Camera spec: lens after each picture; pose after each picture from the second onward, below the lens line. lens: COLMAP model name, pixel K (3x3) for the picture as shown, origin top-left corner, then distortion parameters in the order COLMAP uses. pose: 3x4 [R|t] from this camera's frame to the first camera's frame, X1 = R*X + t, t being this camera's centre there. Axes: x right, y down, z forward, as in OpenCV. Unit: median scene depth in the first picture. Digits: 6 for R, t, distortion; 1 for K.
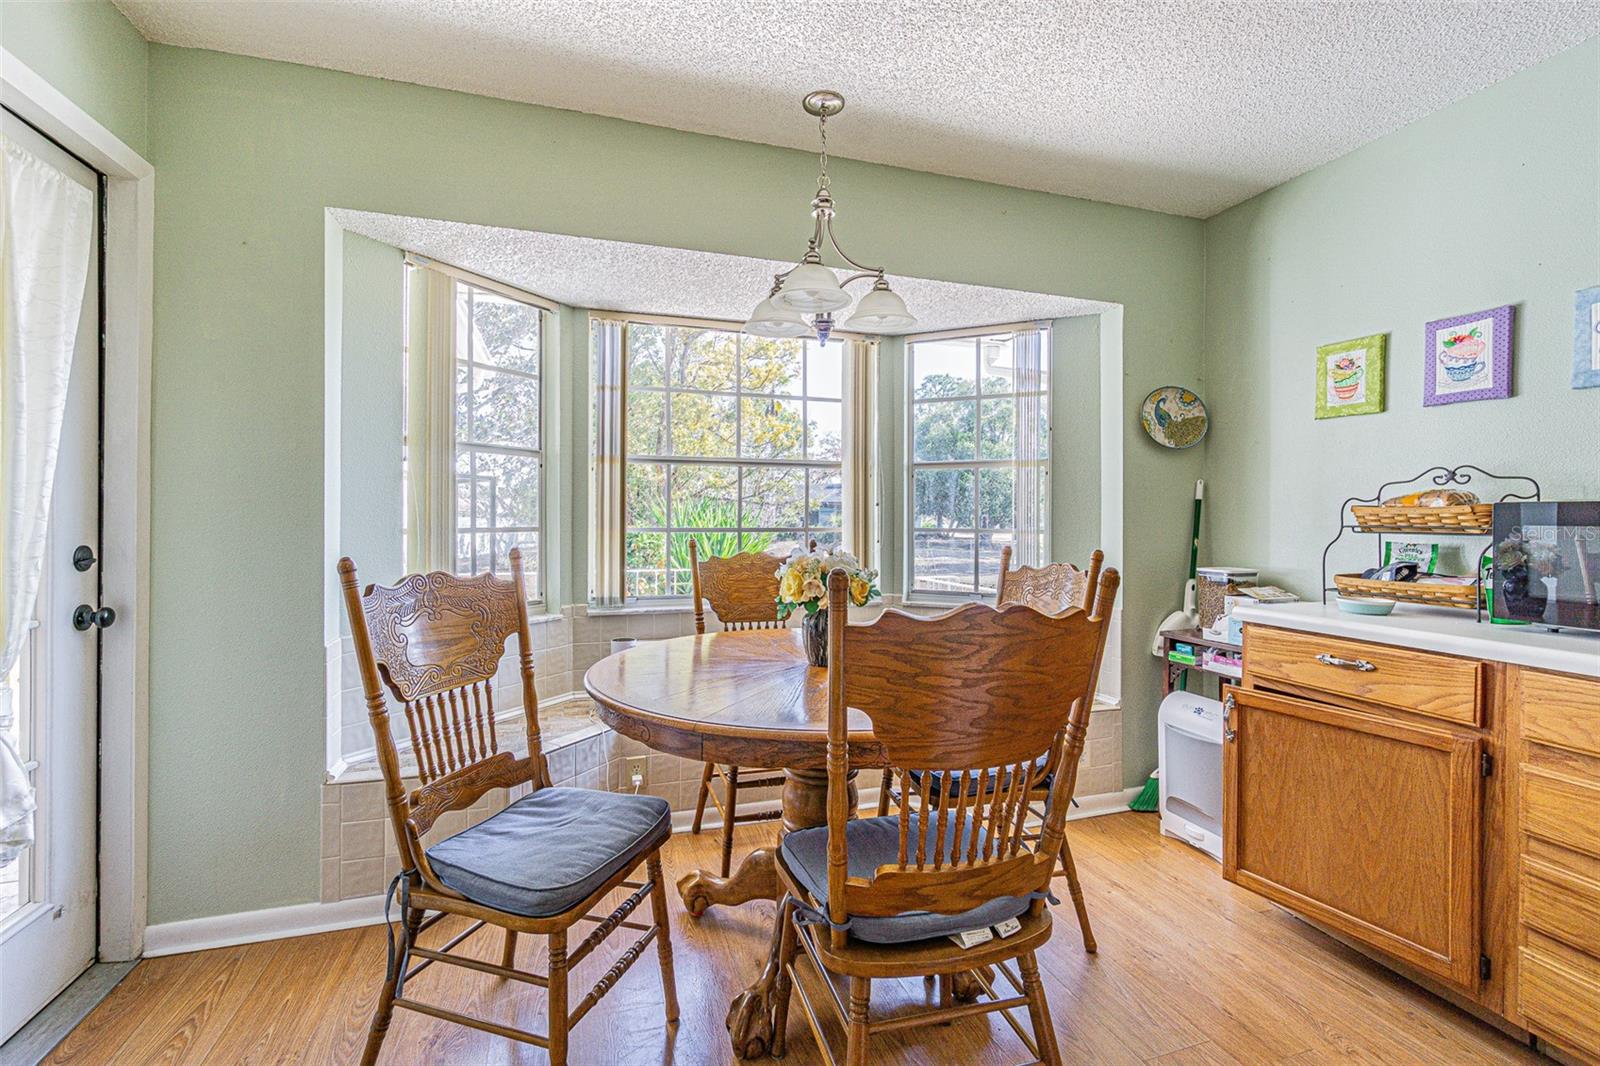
lens RADIAL K [[683.1, 0, 798.5], [0, 683.1, 523.5], [0, 0, 1]] dist [-0.009852, -0.000256]
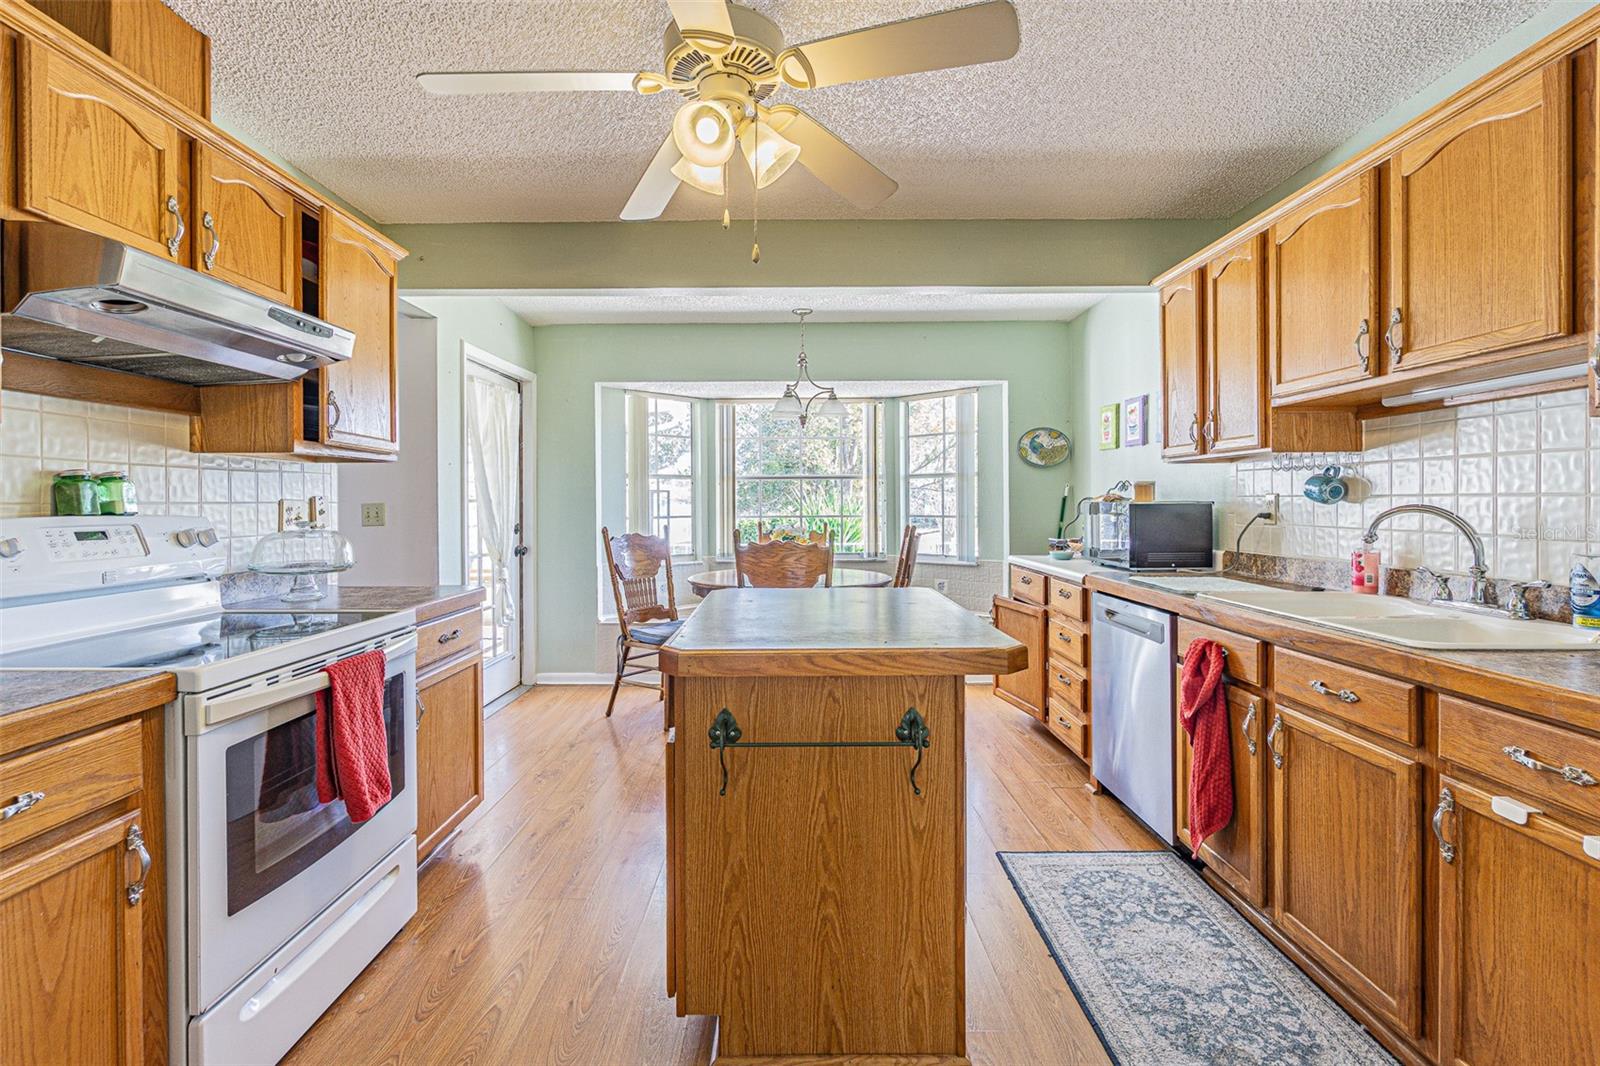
lens RADIAL K [[701.5, 0, 797.0], [0, 701.5, 520.8], [0, 0, 1]] dist [-0.000032, -0.000139]
pose [[0.950964, -0.000771, -0.309300, 0.727994], [0.006242, 0.999841, 0.016699, -0.016211], [0.309238, -0.017811, 0.950818, -1.113181]]
